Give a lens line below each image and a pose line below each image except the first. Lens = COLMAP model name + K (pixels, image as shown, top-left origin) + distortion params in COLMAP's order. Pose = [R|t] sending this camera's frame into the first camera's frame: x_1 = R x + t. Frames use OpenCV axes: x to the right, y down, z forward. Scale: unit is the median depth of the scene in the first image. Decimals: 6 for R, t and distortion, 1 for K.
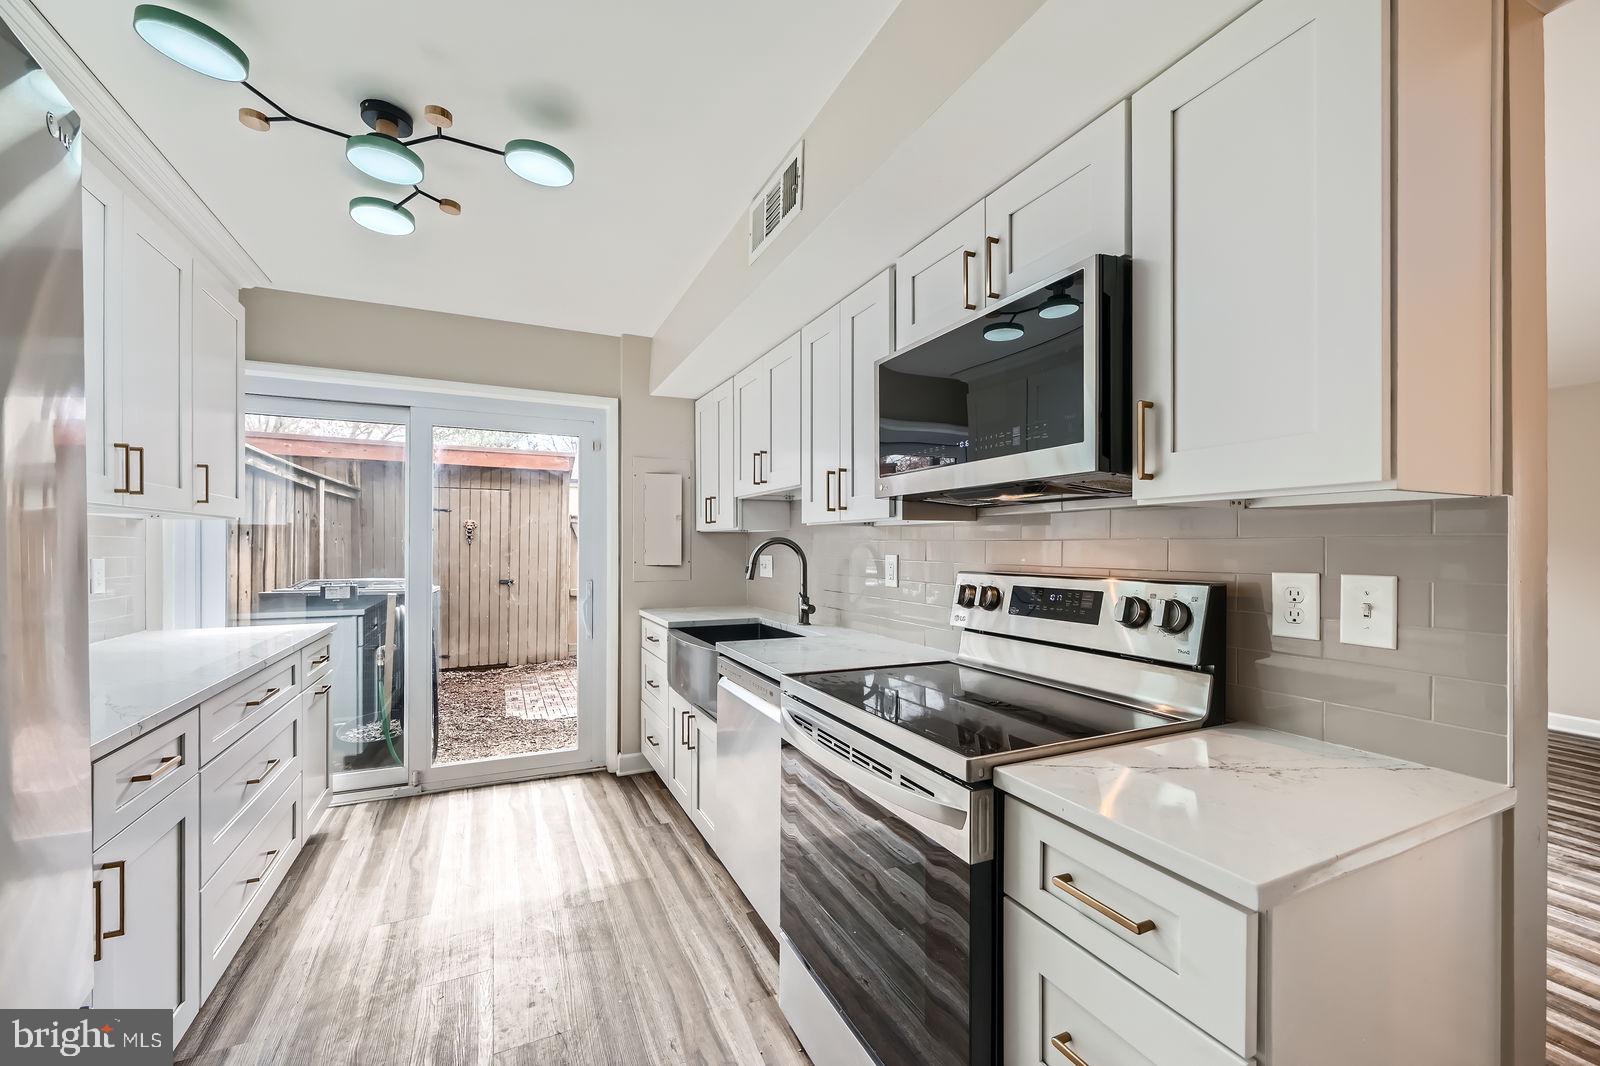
lens RADIAL K [[632.3, 0, 799.0], [0, 632.3, 546.8], [0, 0, 1]] dist [-0.000505, 0.000178]
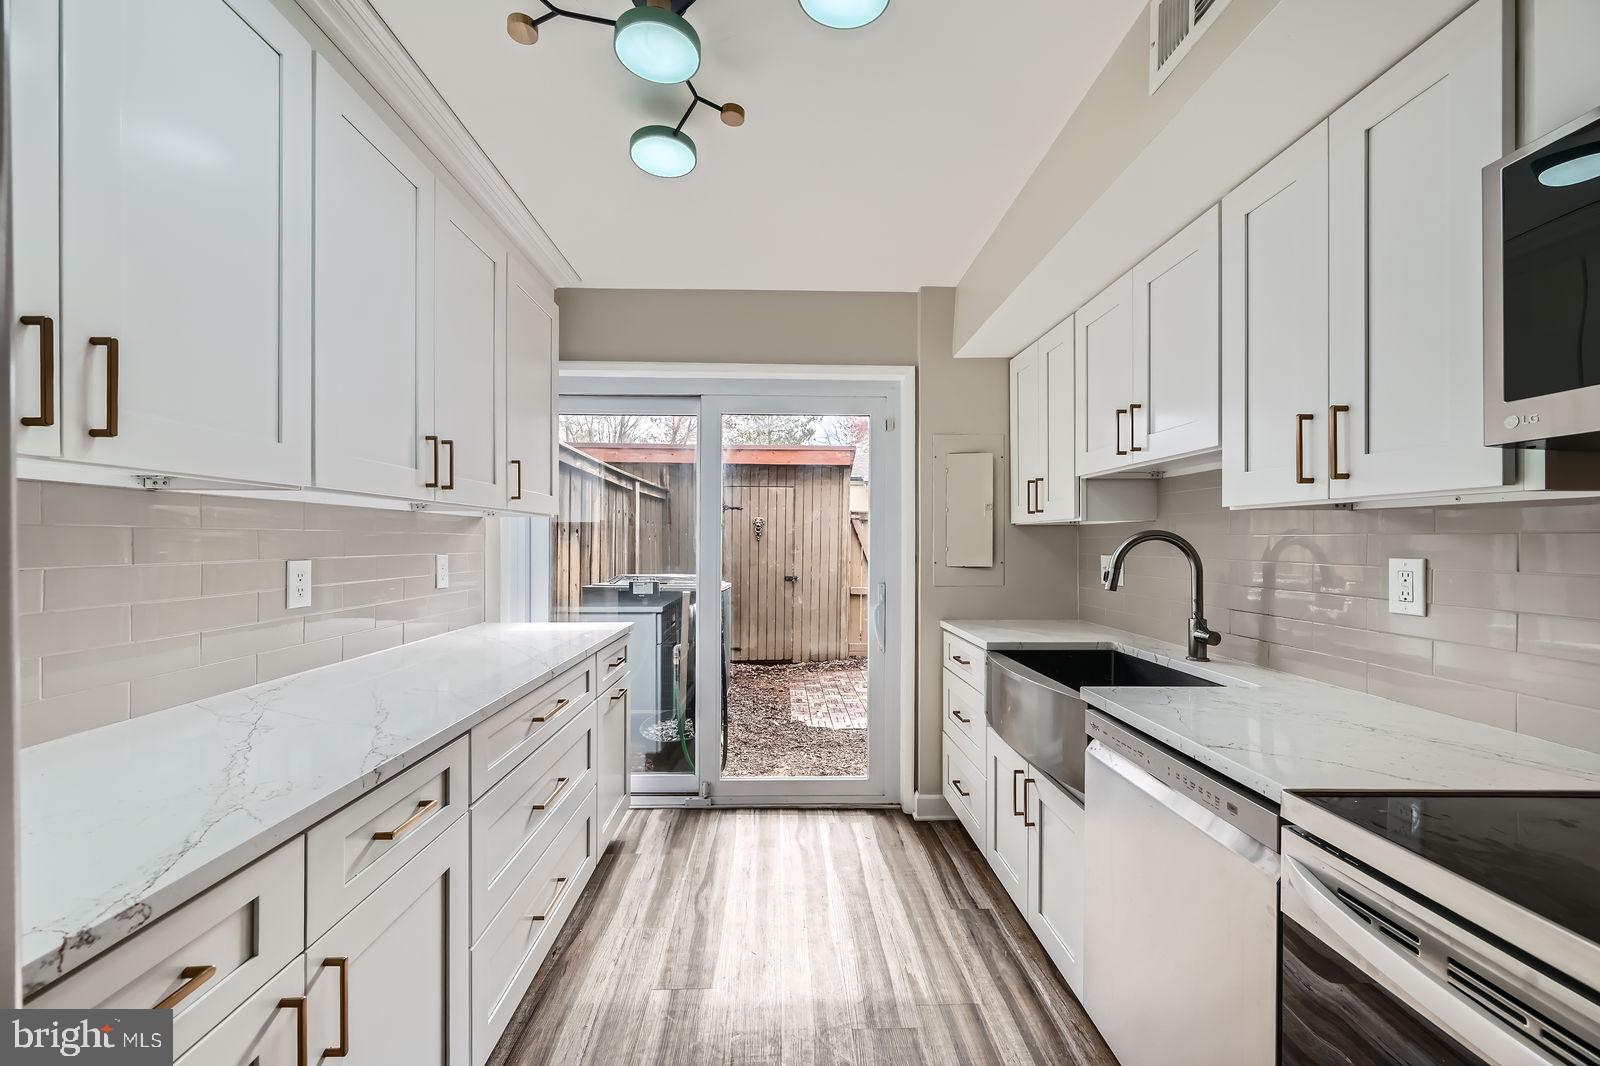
lens RADIAL K [[632.3, 0, 797.1], [0, 632.3, 539.9], [0, 0, 1]] dist [-0.000505, 0.000178]
pose [[0.912766, -0.001747, -0.408478, -0.107397], [-0.000512, 0.999985, -0.005420, -0.000683], [0.408482, 0.005156, 0.912752, 0.216032]]
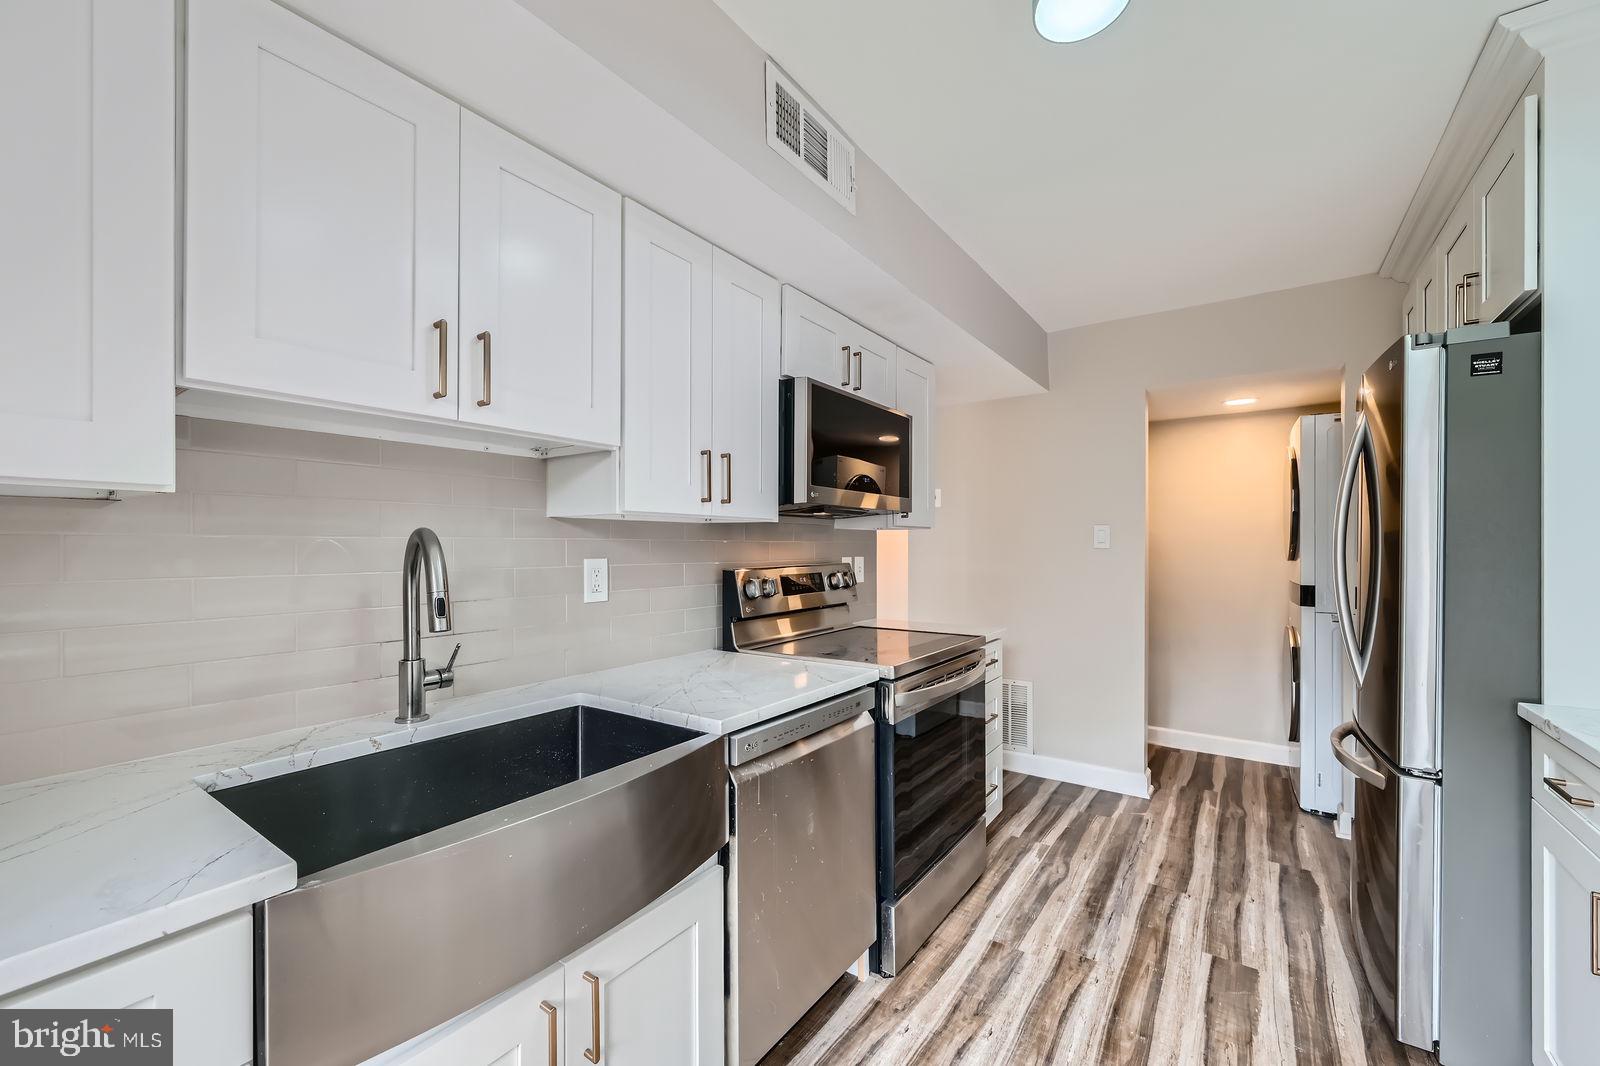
lens RADIAL K [[632.3, 0, 800.0], [0, 632.3, 534.9], [0, 0, 1]] dist [-0.000505, 0.000178]
pose [[-0.476607, 0.002484, 0.879113, -2.183437], [0.000912, 0.999997, -0.002331, -0.051794], [-0.879116, -0.000309, -0.476608, 4.007022]]
